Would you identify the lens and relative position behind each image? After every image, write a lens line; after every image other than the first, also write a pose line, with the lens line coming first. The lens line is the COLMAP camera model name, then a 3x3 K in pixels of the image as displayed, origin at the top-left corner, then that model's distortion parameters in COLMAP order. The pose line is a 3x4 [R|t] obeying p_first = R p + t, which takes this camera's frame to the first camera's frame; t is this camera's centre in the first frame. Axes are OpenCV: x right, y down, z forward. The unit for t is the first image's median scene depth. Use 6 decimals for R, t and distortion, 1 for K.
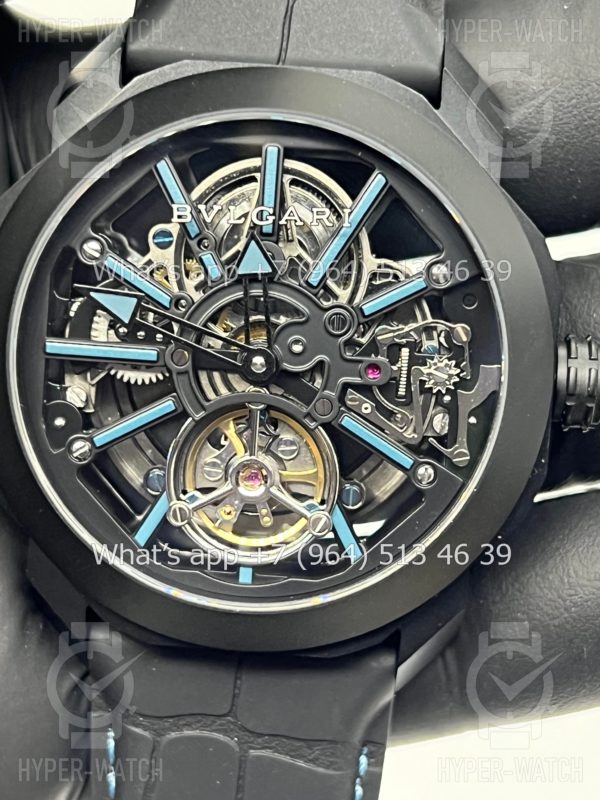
lens RADIAL K [[1917.5, 0, 280.8], [0, 1917.5, 400.4], [0, 0, 1]] dist [0.570072, -7.305303]
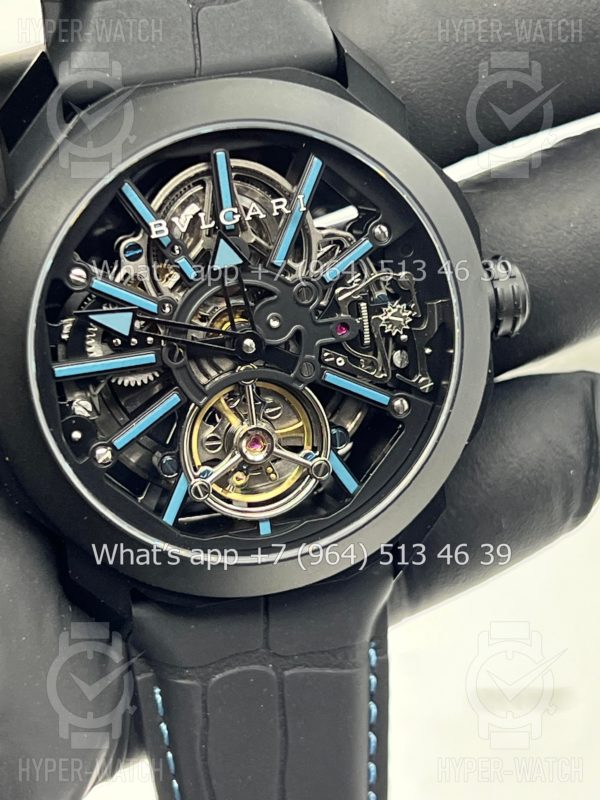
lens RADIAL K [[1917.5, 0, 280.8], [0, 1917.5, 400.4], [0, 0, 1]] dist [0.570072, -7.305303]
pose [[0.938757, -0.230112, 0.256482, -0.284815], [0.202724, 0.970713, 0.128915, -0.126911], [-0.278635, -0.069025, 0.957913, -0.081356]]
